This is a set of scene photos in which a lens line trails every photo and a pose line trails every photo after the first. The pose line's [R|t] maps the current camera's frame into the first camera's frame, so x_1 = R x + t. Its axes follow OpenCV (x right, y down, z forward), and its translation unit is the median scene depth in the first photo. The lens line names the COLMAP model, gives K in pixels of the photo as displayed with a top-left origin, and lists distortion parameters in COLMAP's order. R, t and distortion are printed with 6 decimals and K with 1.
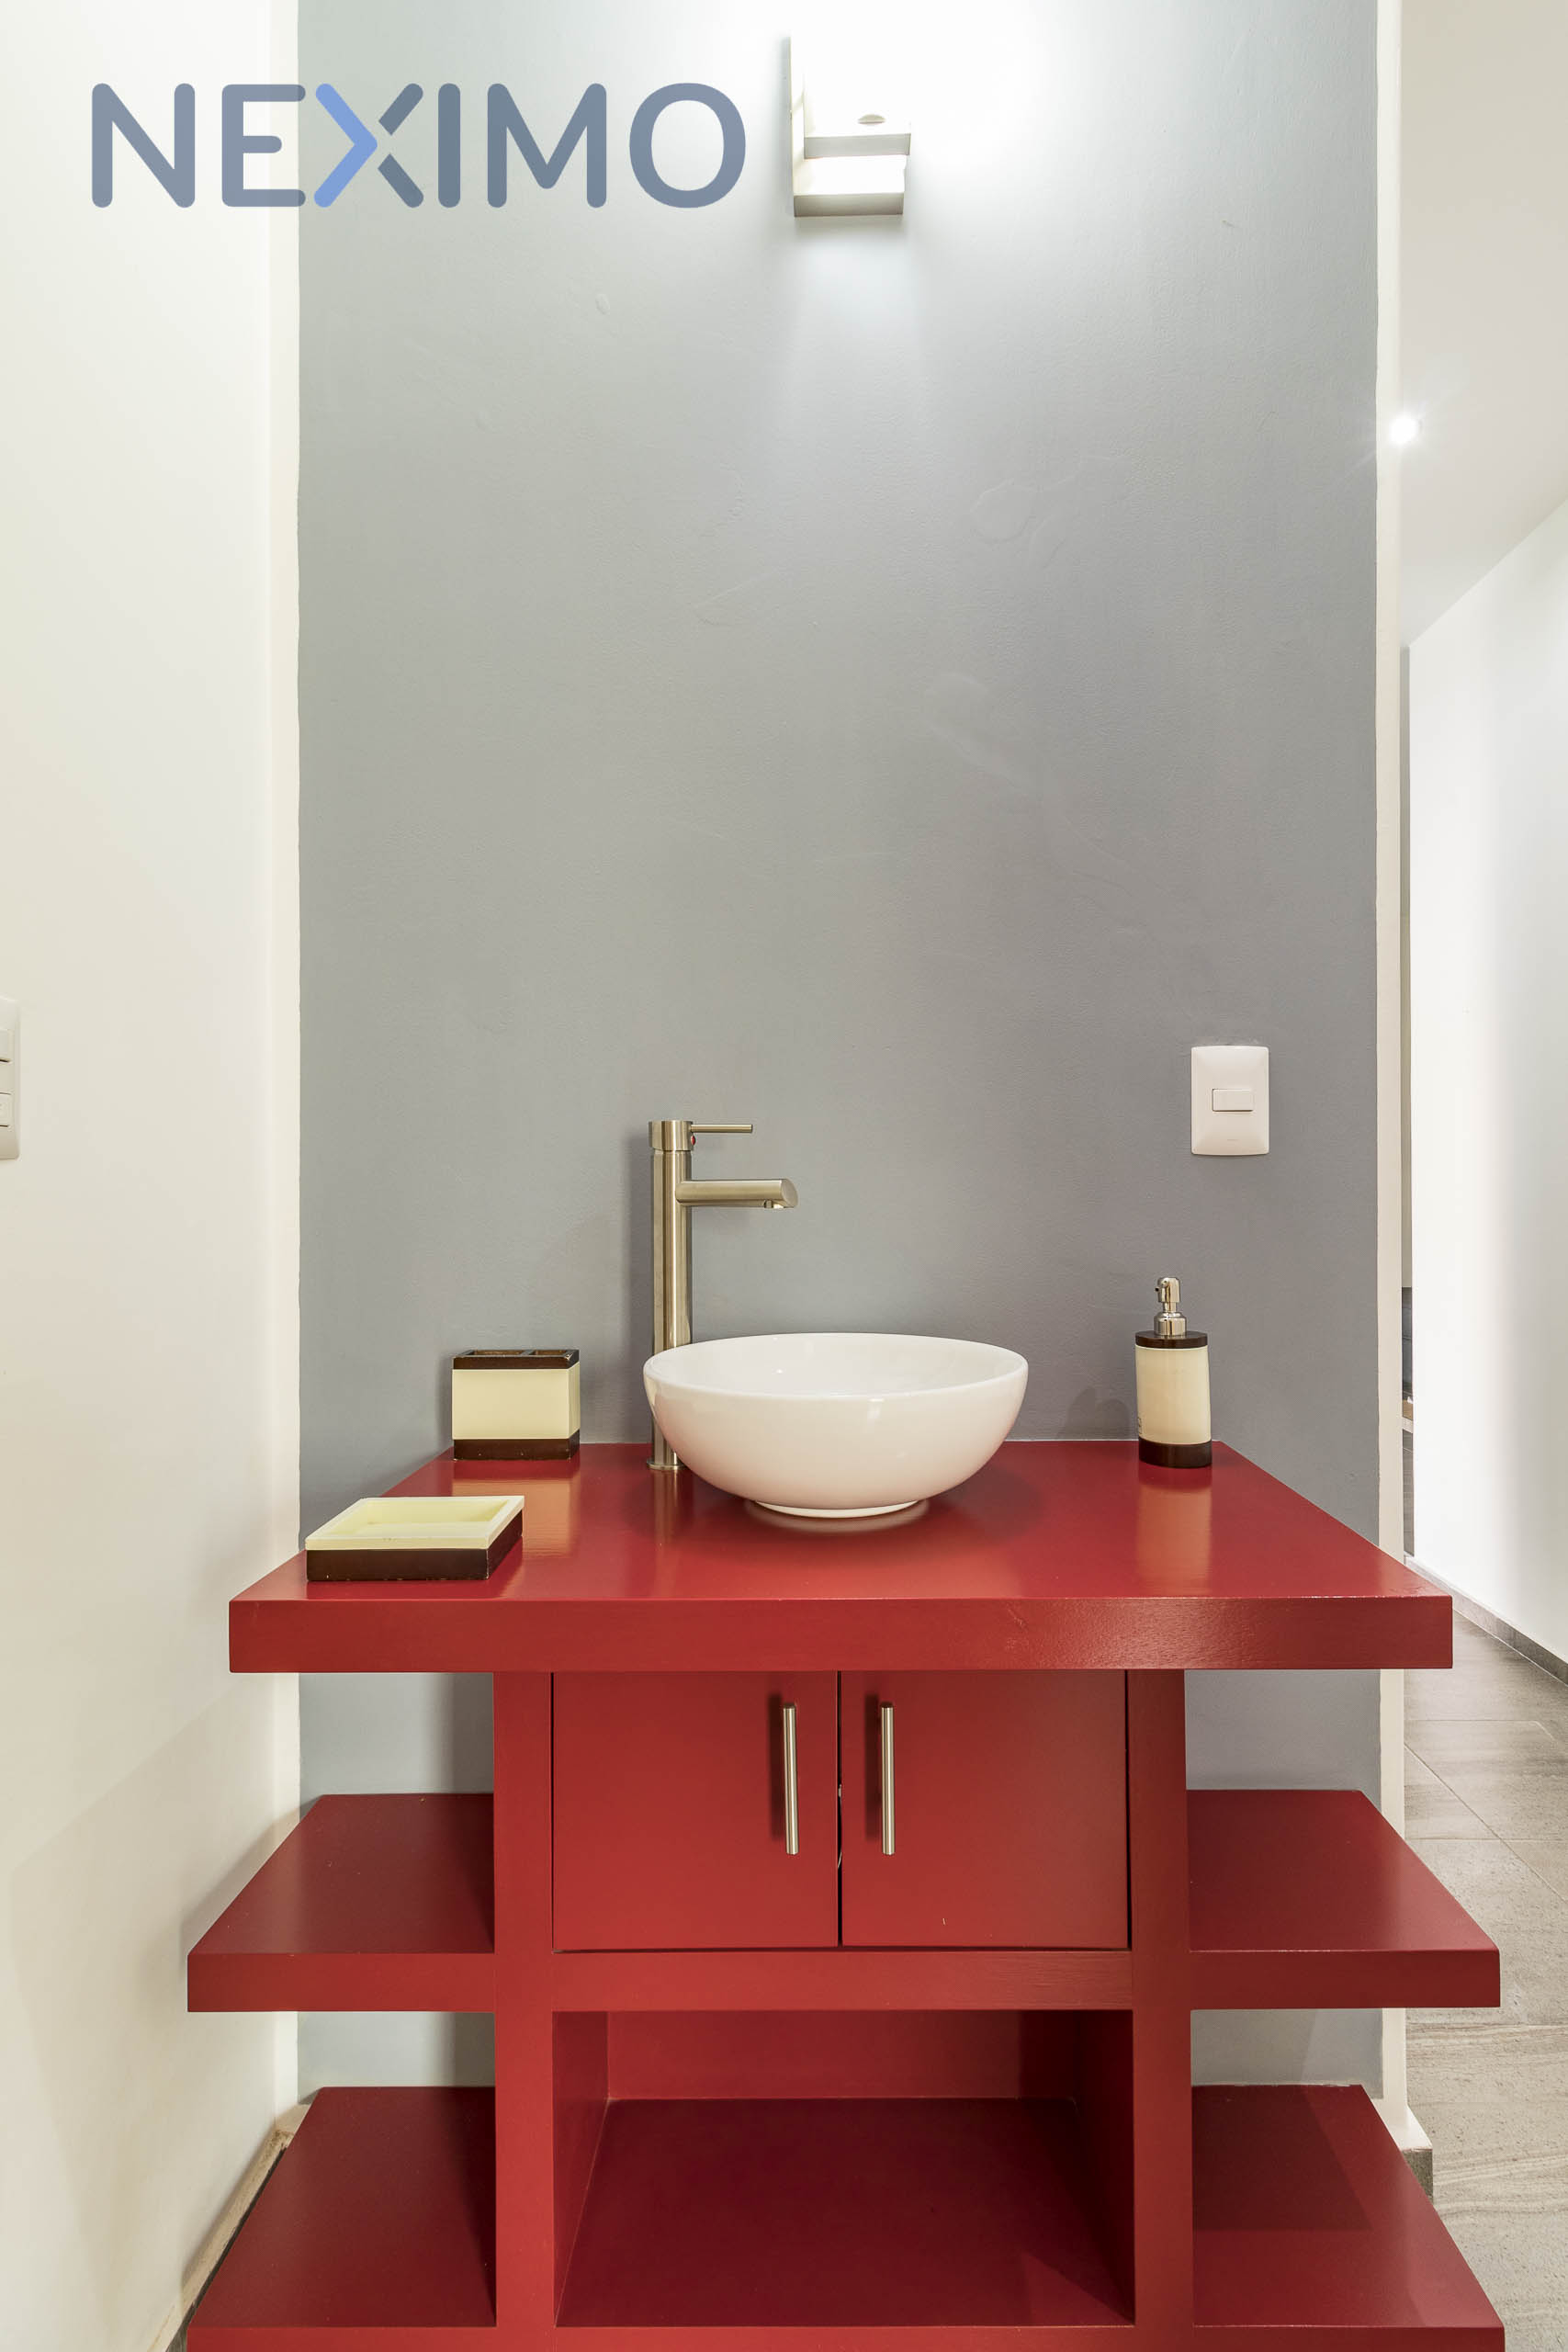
lens RADIAL K [[1108.5, 0, 784.0], [0, 1108.5, 1176.0], [0, 0, 1]] dist [0.002038, 0.000434]
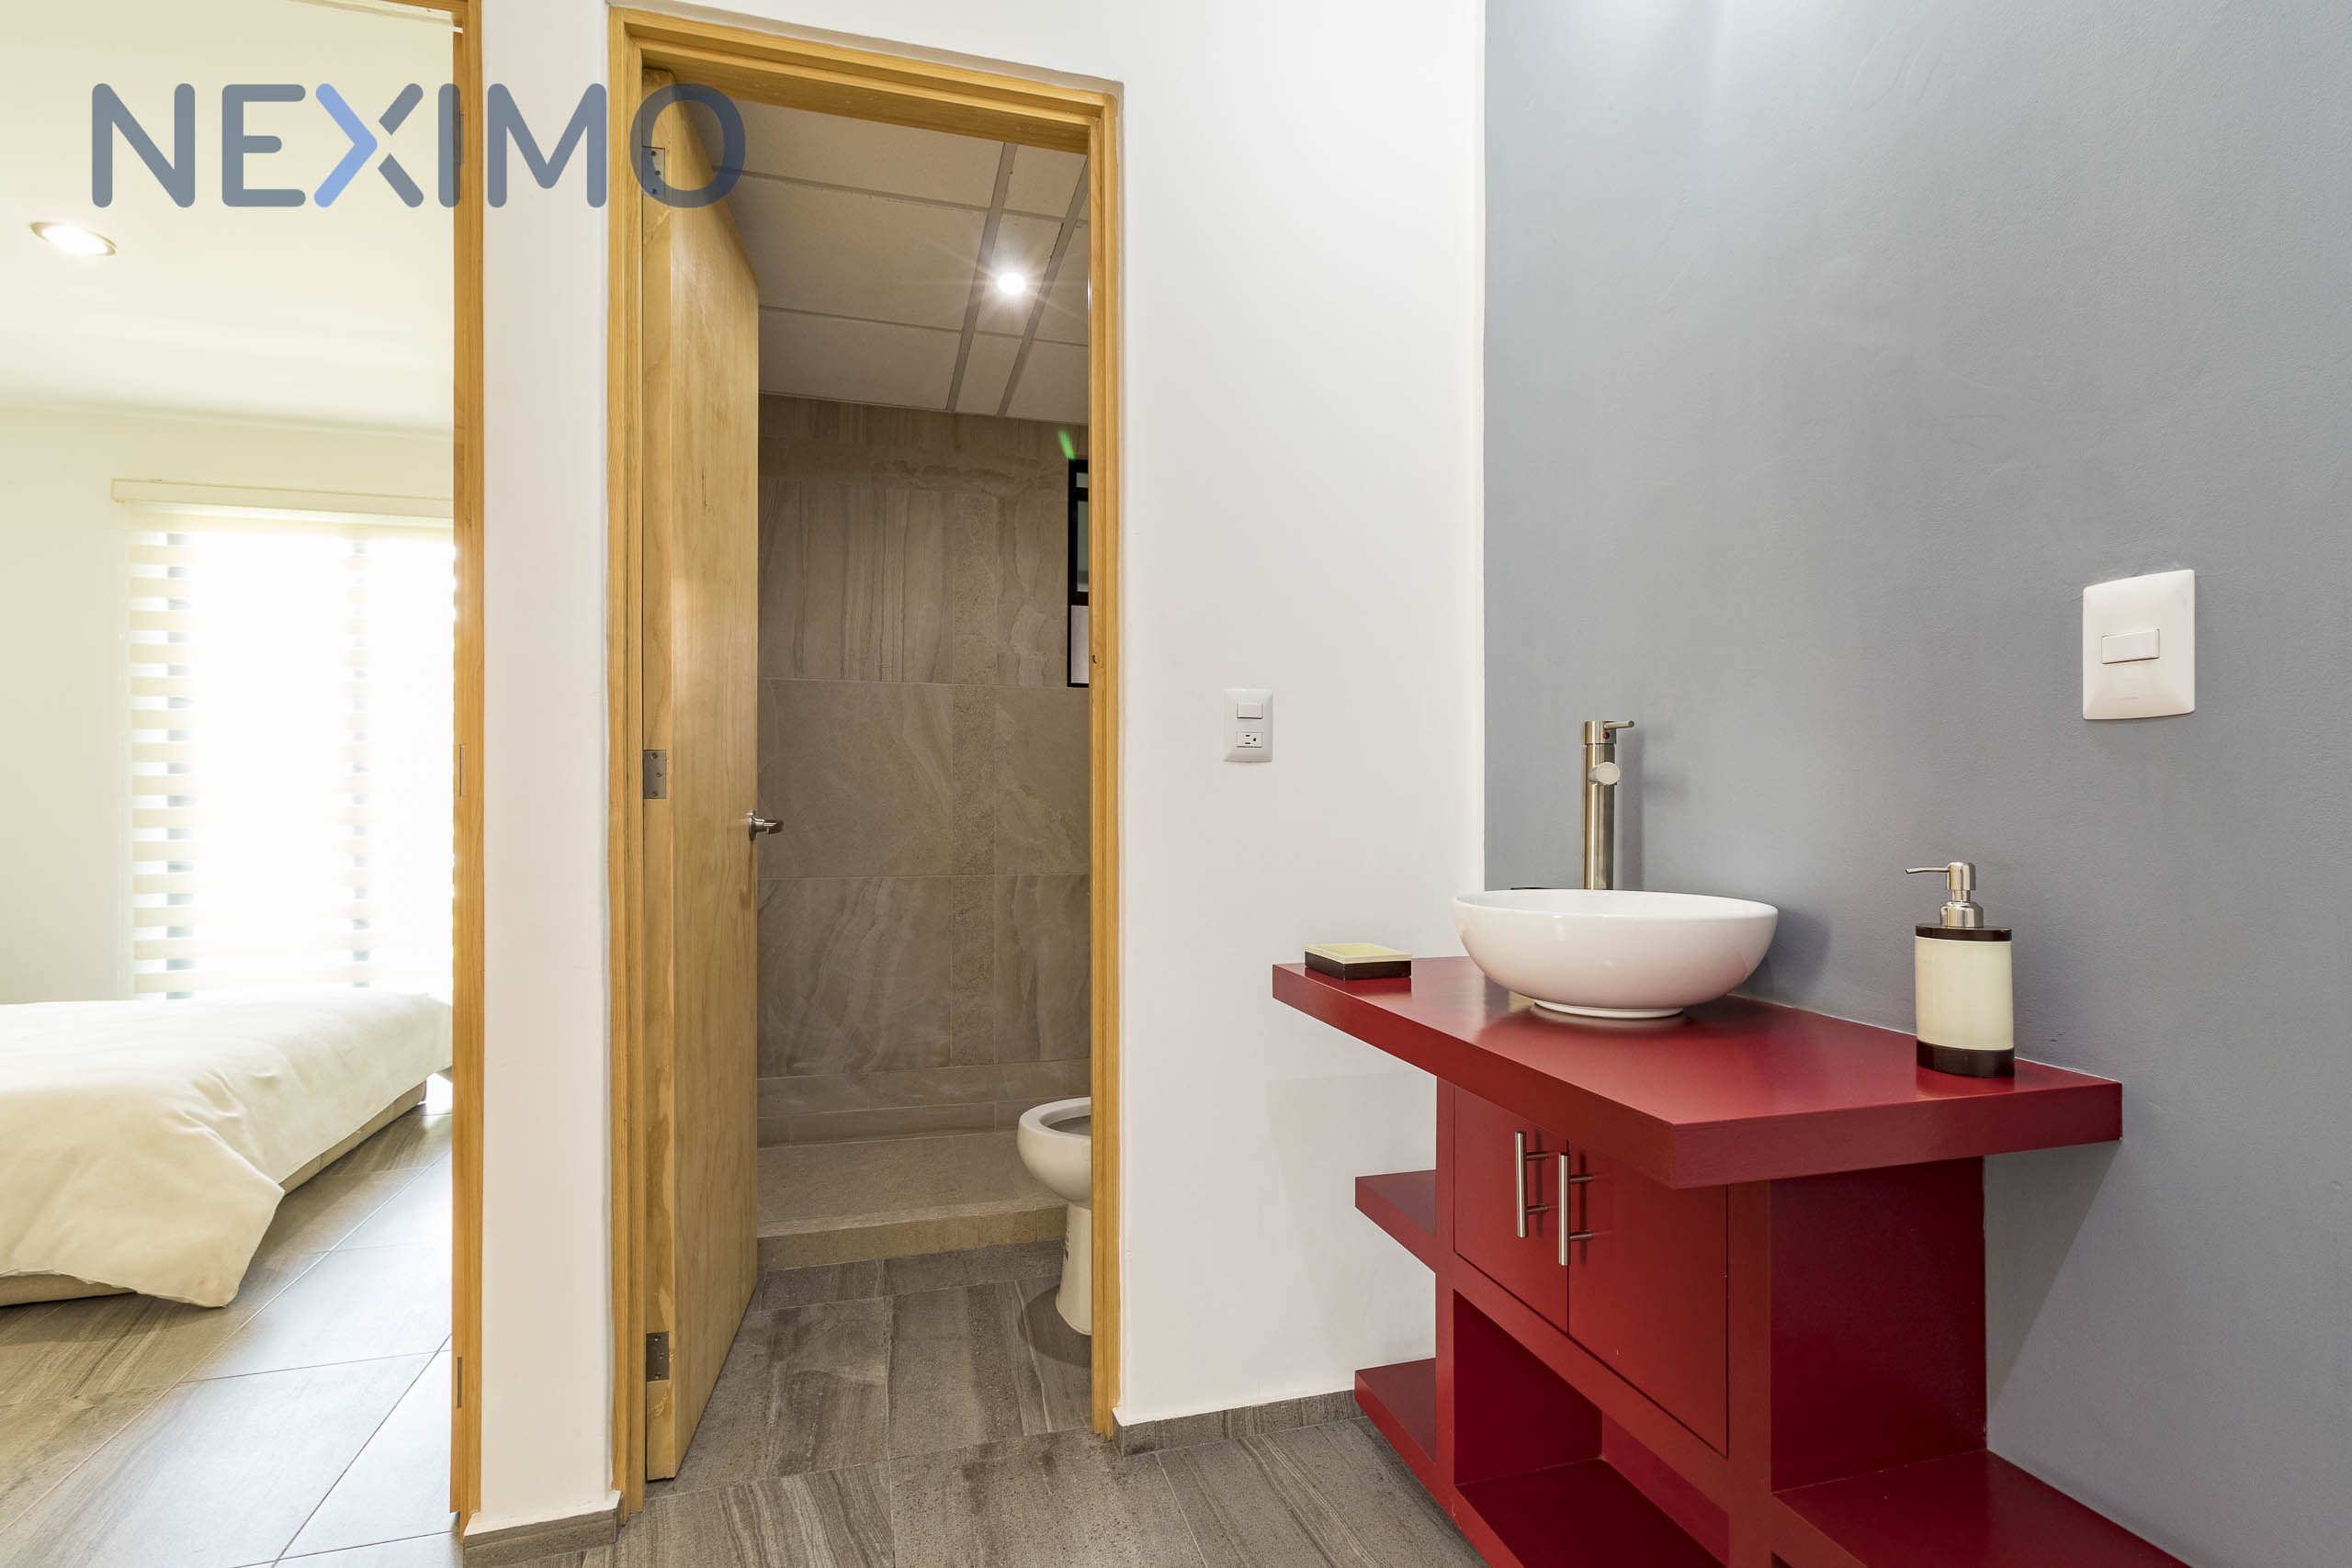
lens RADIAL K [[1108.5, 0, 1169.9], [0, 1108.5, 798.4], [0, 0, 1]] dist [0.002038, 0.000434]
pose [[0.278410, 0.002697, -0.960459, 0.965002], [-0.000268, 0.999996, 0.002731, 0.036217], [0.960462, -0.000503, 0.278409, 0.133682]]
